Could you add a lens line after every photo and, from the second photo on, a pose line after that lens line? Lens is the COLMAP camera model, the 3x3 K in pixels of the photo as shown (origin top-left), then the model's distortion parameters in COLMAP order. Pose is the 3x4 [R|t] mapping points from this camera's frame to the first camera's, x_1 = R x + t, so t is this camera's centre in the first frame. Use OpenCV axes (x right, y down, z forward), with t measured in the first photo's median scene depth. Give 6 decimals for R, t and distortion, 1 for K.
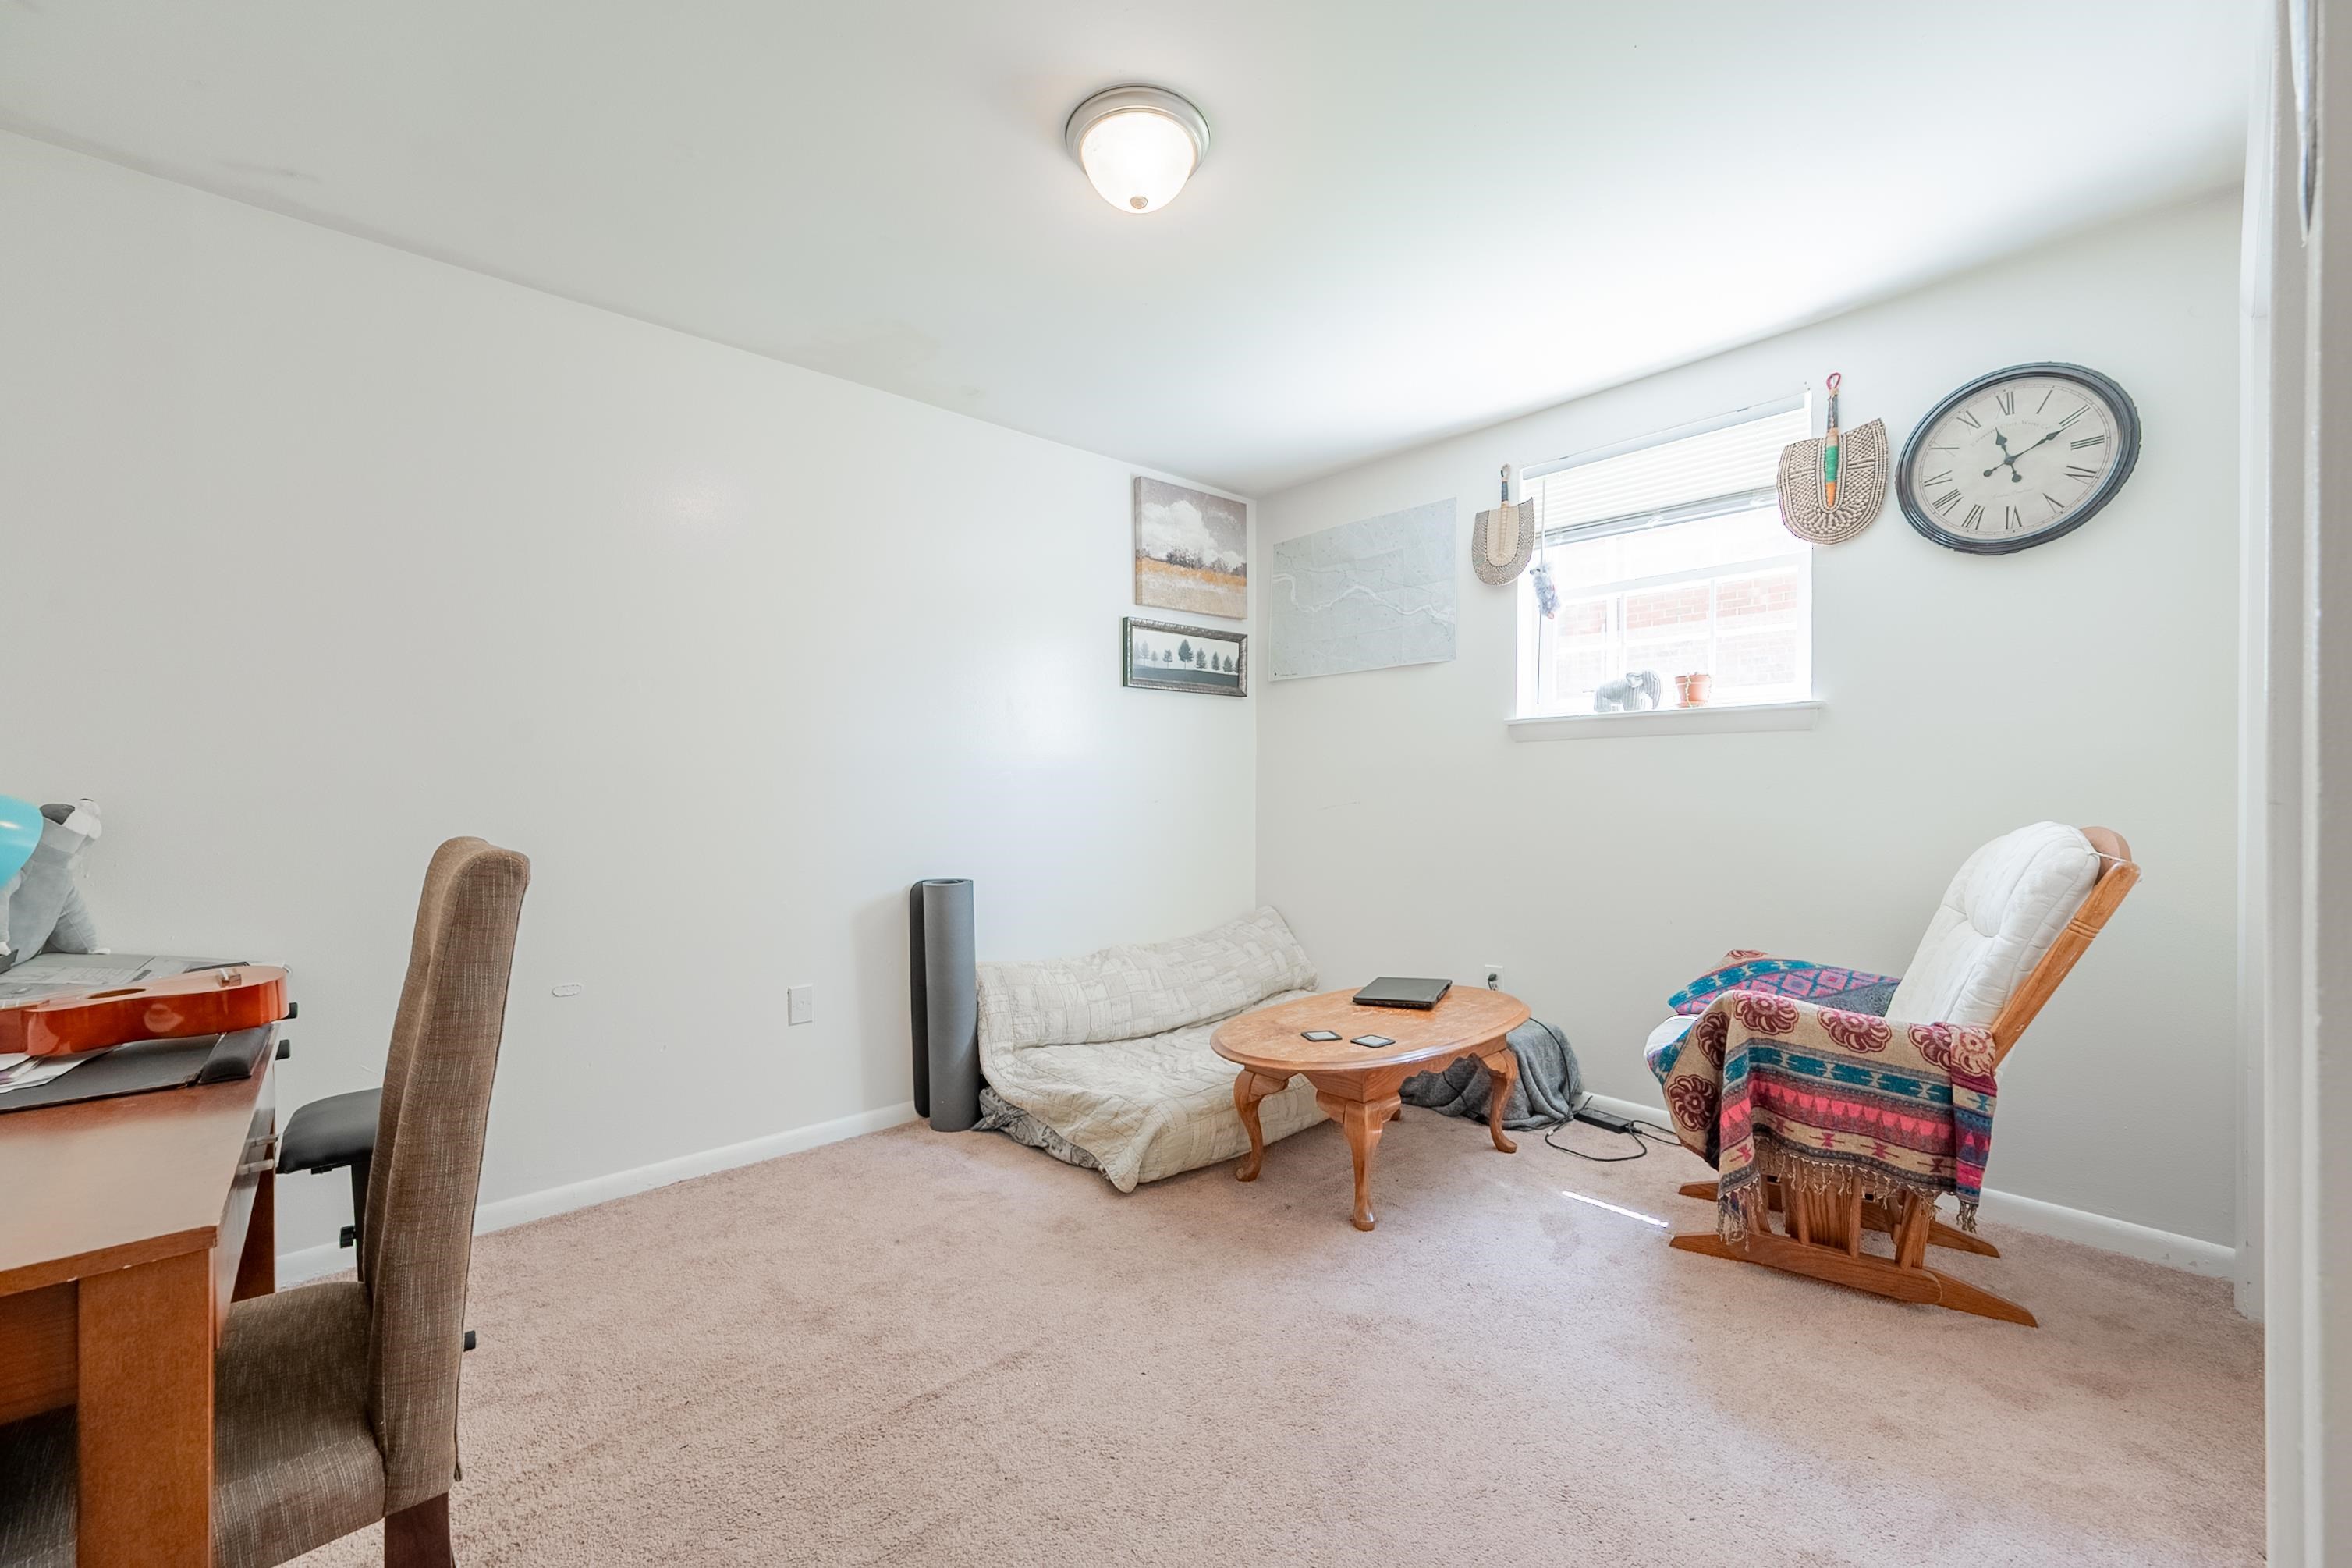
lens RADIAL K [[939.1, 0, 1186.3], [0, 939.1, 787.5], [0, 0, 1]] dist [0.002364, 0.000225]
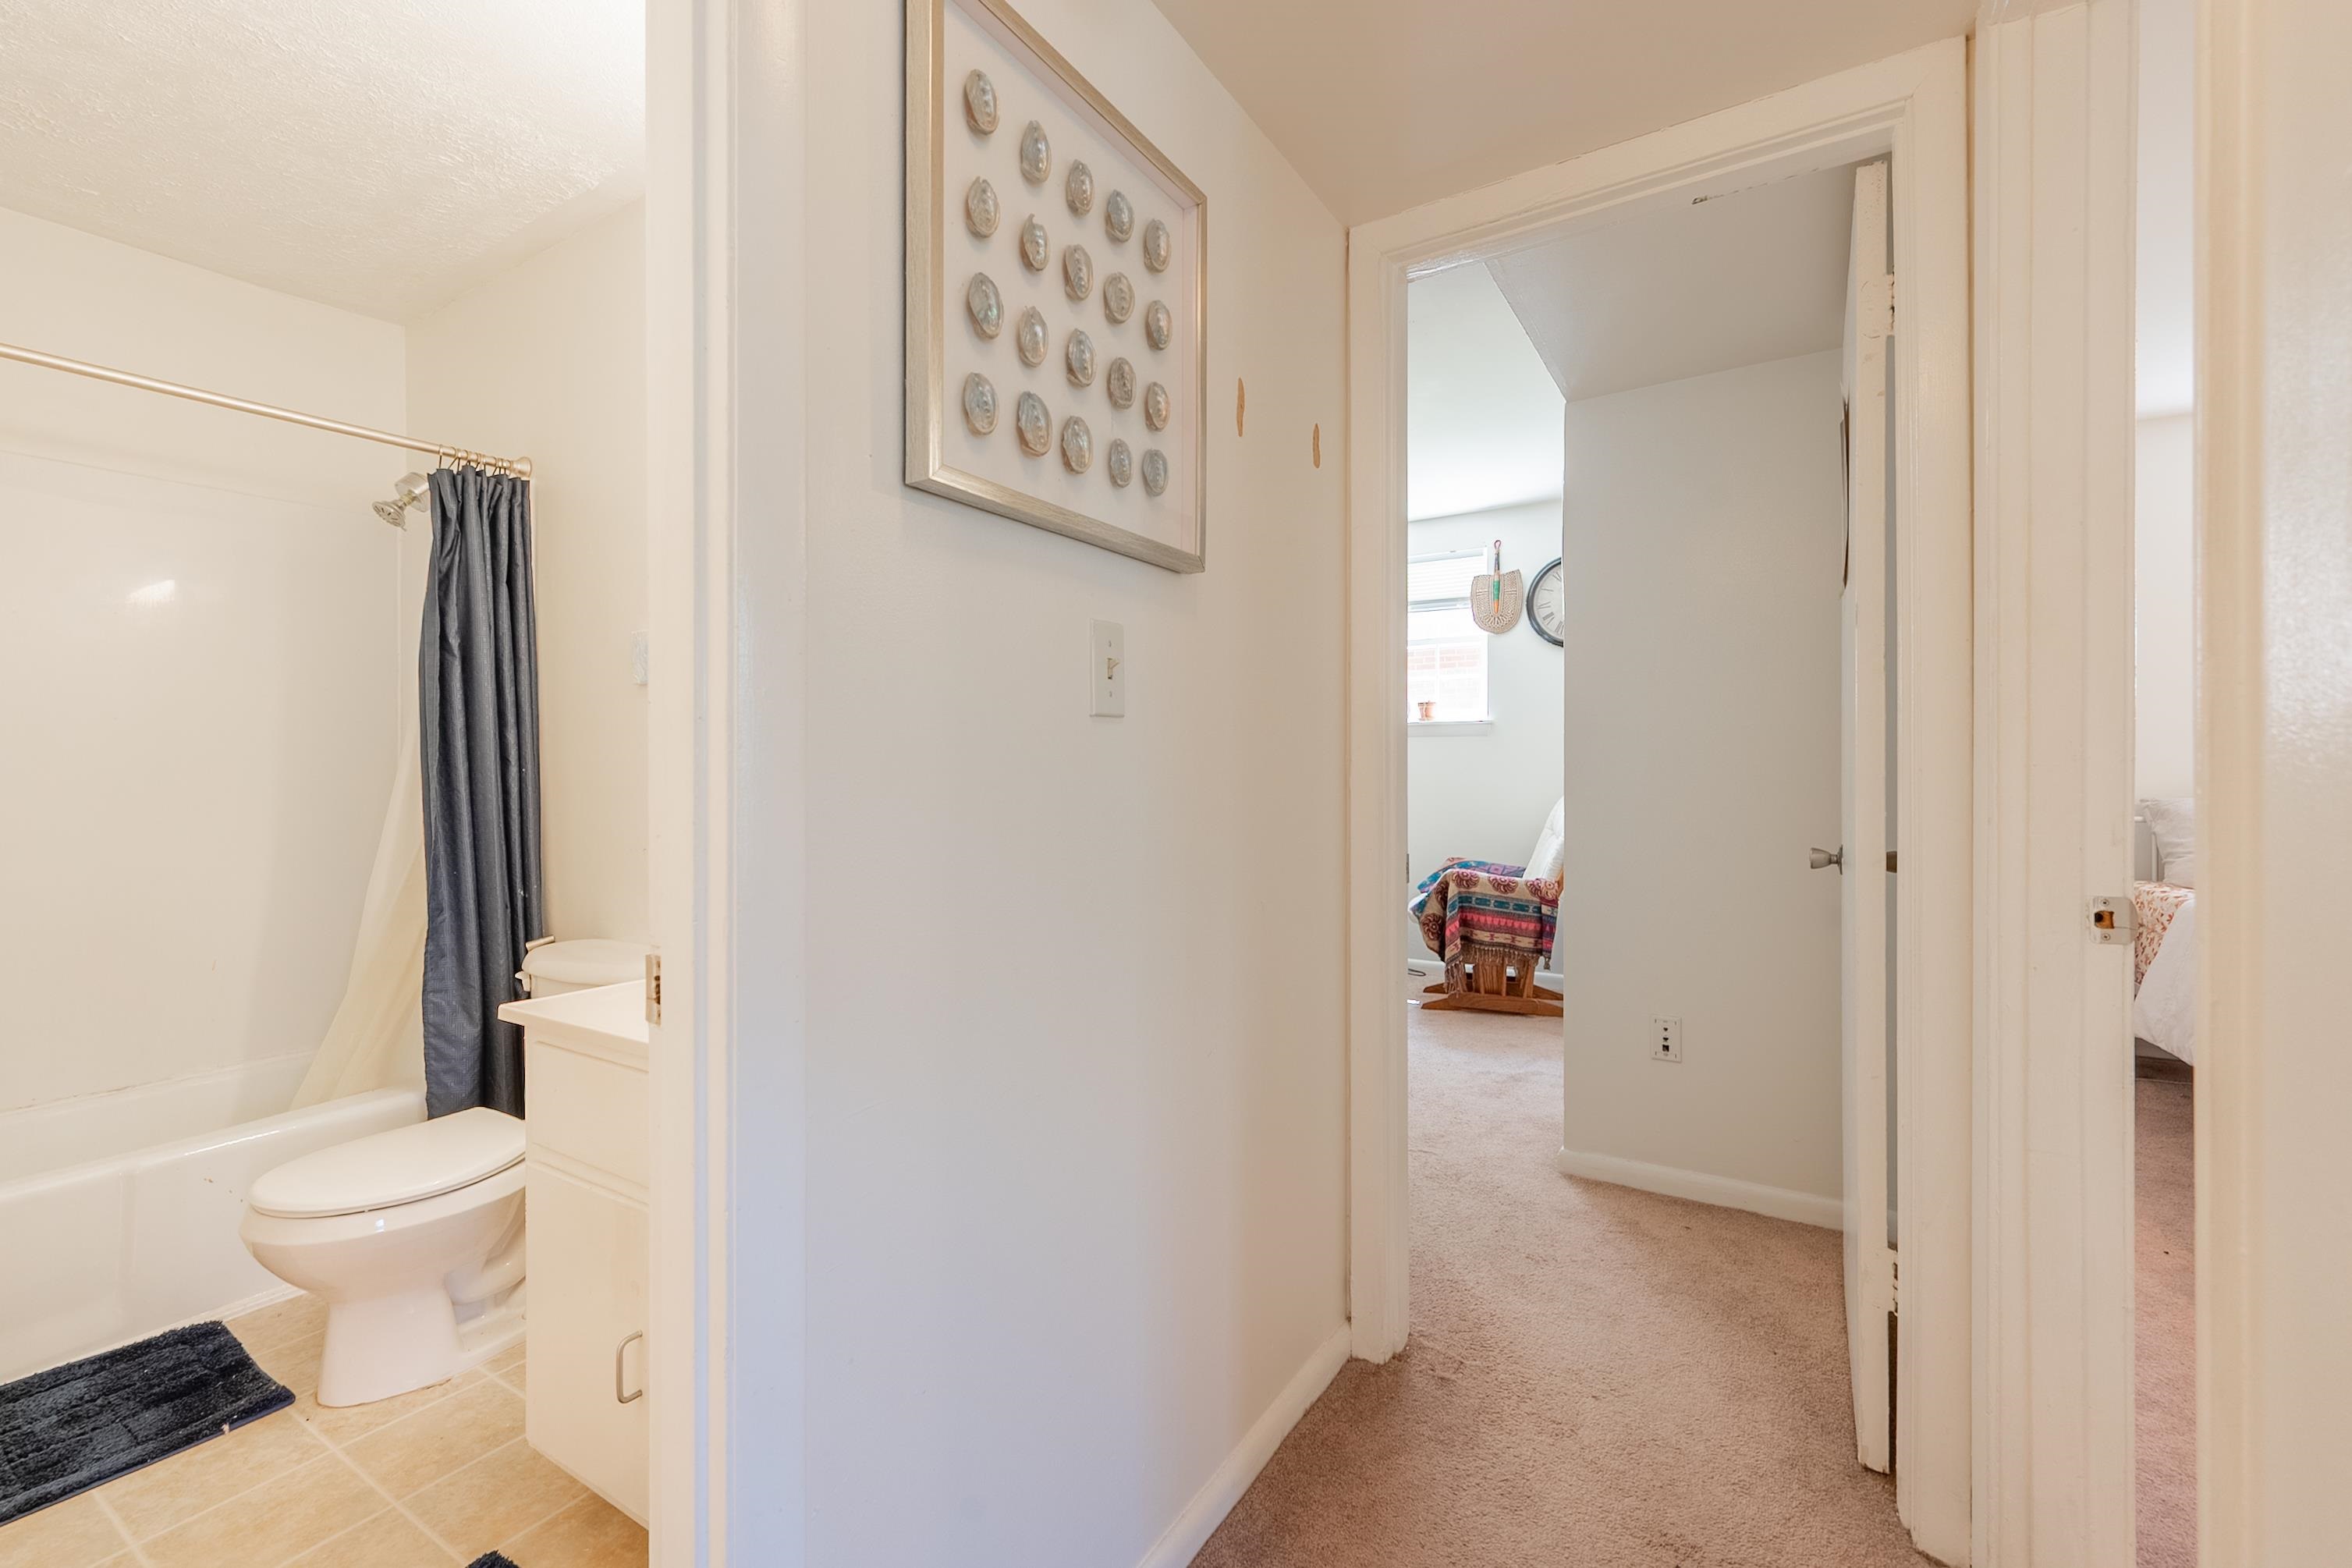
lens RADIAL K [[984.6, 0, 1179.4], [0, 984.6, 778.8], [0, 0, 1]] dist [-0.010840, 0.003175]
pose [[0.963281, -0.006558, 0.268417, -0.544879], [0.004348, 0.999952, 0.008825, 0.002517], [-0.268462, -0.007334, 0.963262, -0.874540]]
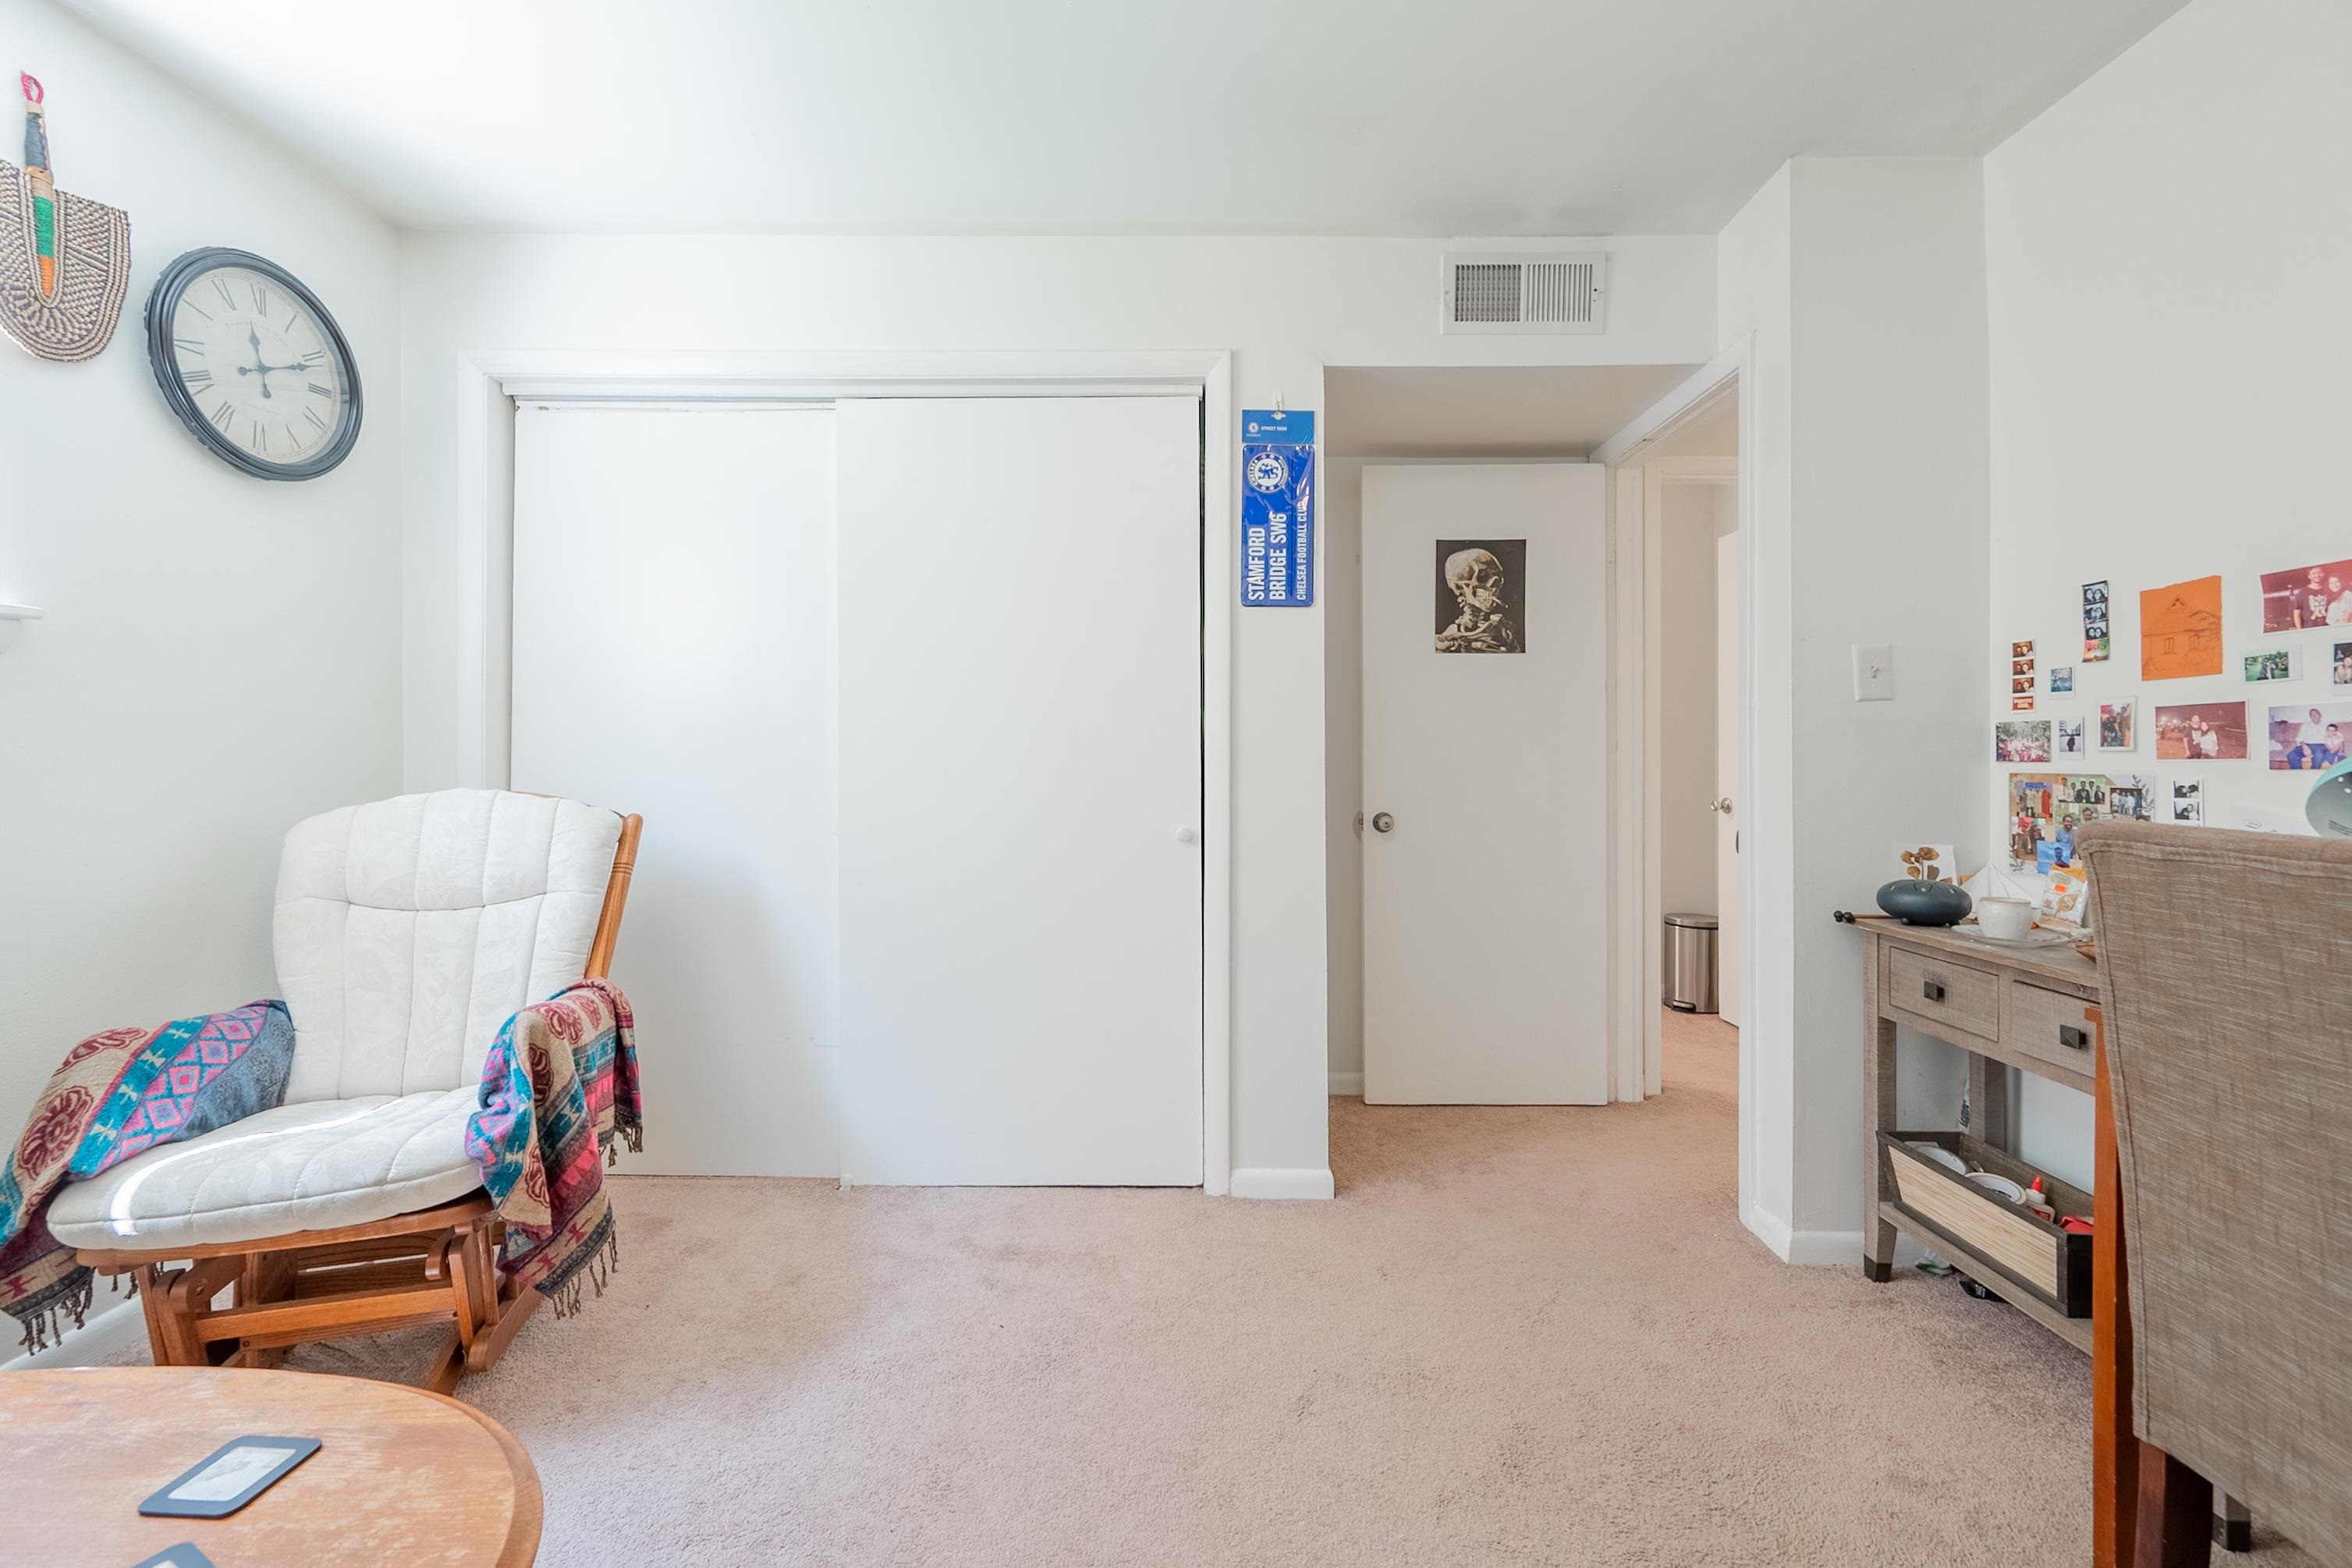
lens RADIAL K [[925.0, 0, 1179.0], [0, 925.0, 757.0], [0, 0, 1]] dist [0.000769, 0.000078]
pose [[-0.729414, 0.003453, 0.684064, -0.349868], [-0.000419, 0.999985, -0.005494, 0.008239], [-0.684073, -0.004294, -0.729401, 1.218551]]
